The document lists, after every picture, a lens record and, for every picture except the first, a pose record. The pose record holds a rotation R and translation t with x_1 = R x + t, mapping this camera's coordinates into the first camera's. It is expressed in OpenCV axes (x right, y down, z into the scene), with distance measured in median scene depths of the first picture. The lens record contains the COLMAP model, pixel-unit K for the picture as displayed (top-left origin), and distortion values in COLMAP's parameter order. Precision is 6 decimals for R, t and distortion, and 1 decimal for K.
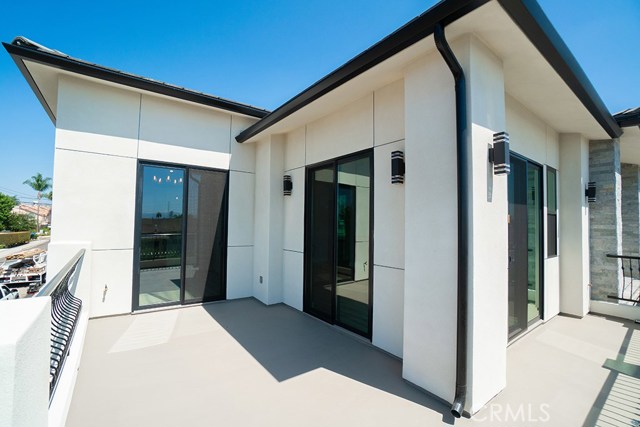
lens RADIAL K [[282.2, 0, 311.0], [0, 282.2, 213.6], [0, 0, 1]] dist [-0.063634, 0.021396]
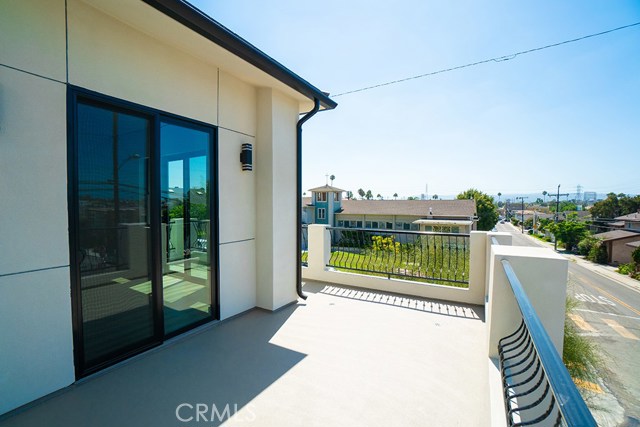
lens RADIAL K [[282.2, 0, 311.0], [0, 282.2, 213.6], [0, 0, 1]] dist [-0.063634, 0.021396]
pose [[-0.384583, -0.048284, 0.921827, -0.618106], [-0.041119, 0.998536, 0.035147, 0.016192], [-0.922174, -0.024388, -0.386005, 0.805097]]
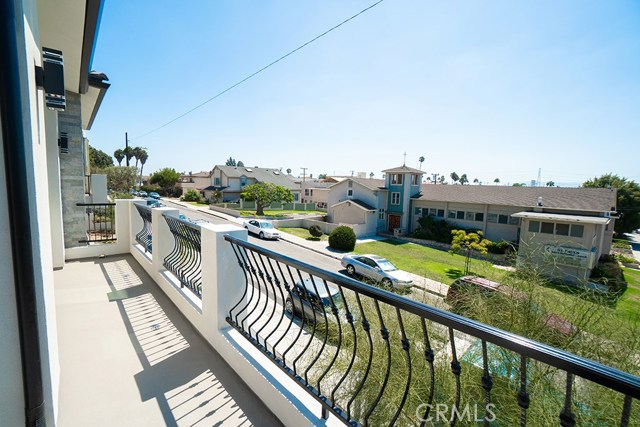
lens RADIAL K [[282.2, 0, 311.0], [0, 282.2, 213.6], [0, 0, 1]] dist [-0.063634, 0.021396]
pose [[-0.093247, -0.120136, 0.988369, -0.064063], [-0.067071, 0.991197, 0.114152, 0.004999], [-0.993381, -0.055646, -0.100484, 0.179198]]
